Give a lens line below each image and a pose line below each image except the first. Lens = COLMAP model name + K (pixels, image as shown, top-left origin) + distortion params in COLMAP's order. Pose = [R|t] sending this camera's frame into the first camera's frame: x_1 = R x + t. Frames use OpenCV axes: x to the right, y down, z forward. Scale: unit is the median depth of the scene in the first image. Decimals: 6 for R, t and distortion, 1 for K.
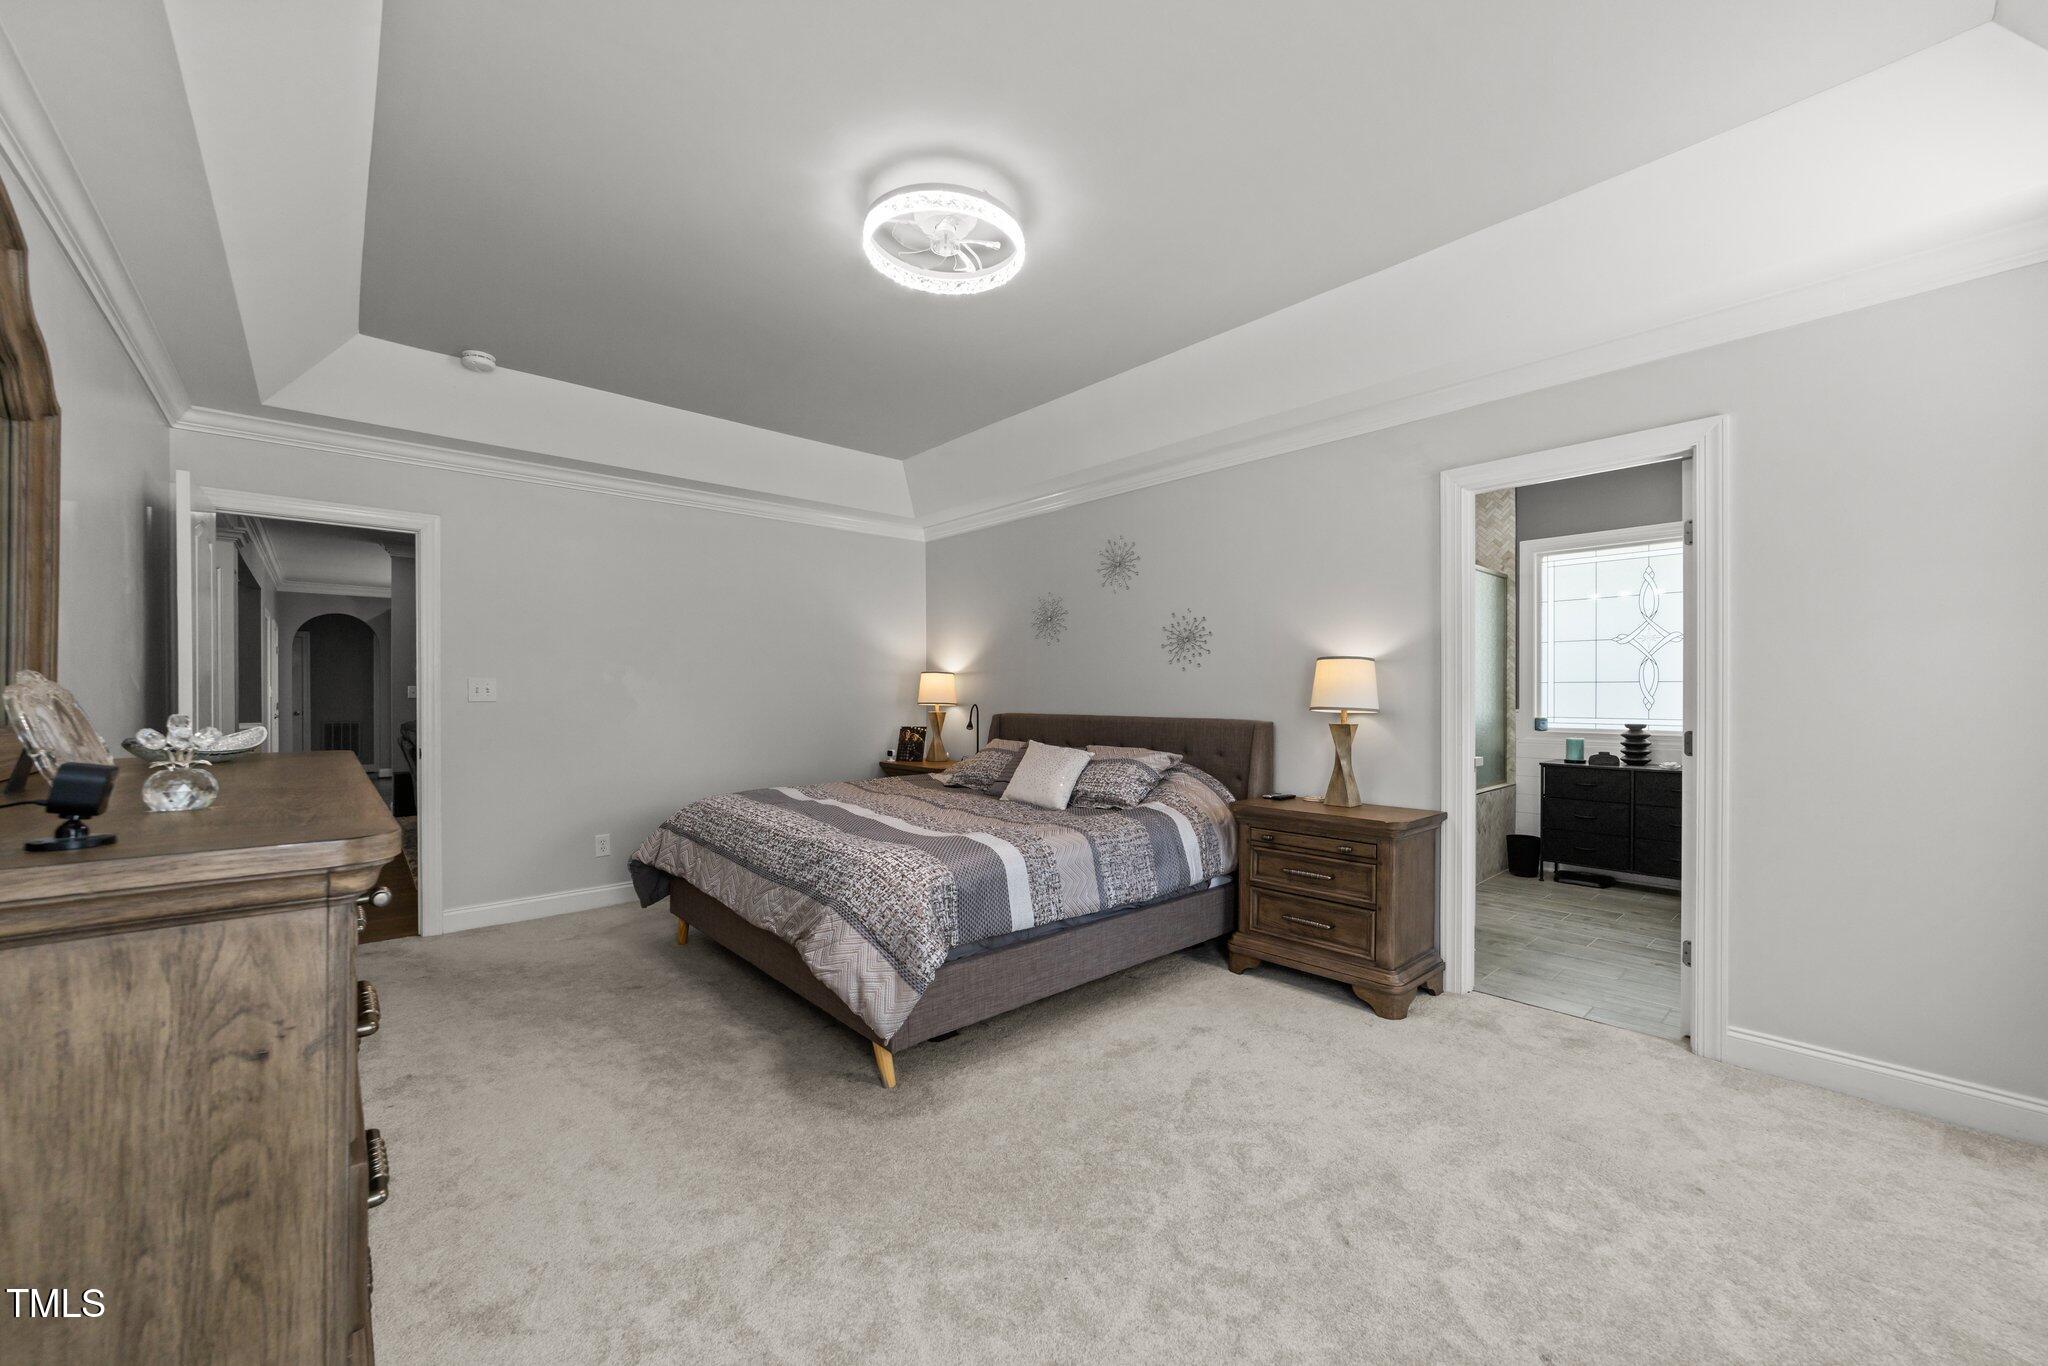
lens RADIAL K [[782.2, 0, 1027.6], [0, 782.2, 694.4], [0, 0, 1]] dist [-0.001263, 0.000714]
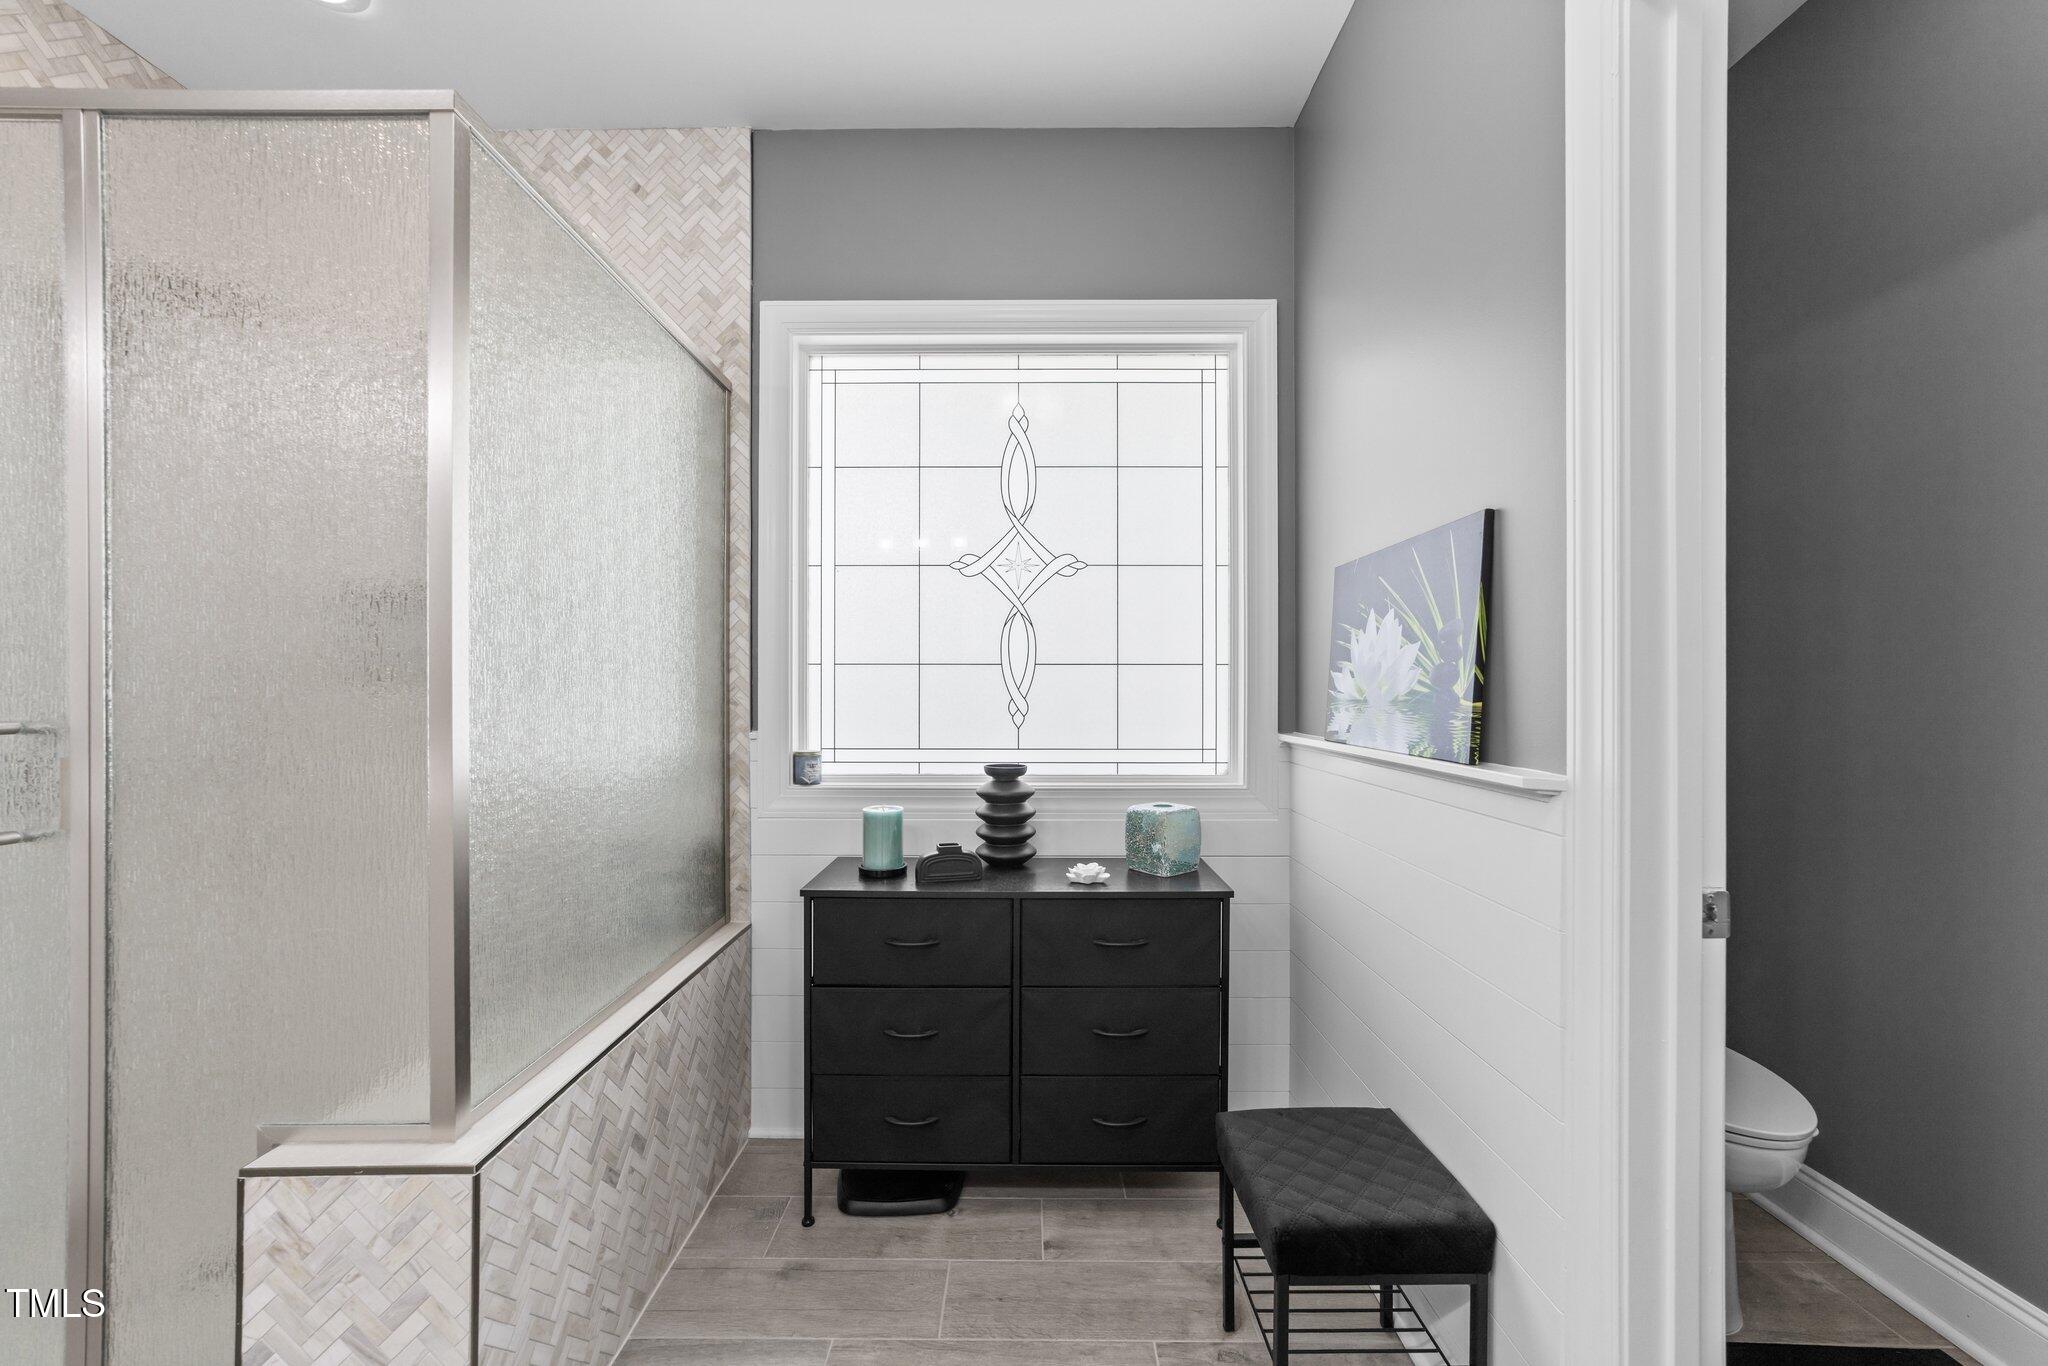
lens RADIAL K [[782.2, 0, 1026.6], [0, 782.2, 687.7], [0, 0, 1]] dist [-0.001263, 0.000714]
pose [[0.665143, -0.000366, 0.746715, 0.432821], [-0.000002, 1.000000, 0.000491, -0.003017], [-0.746716, -0.000328, 0.665143, 0.650055]]
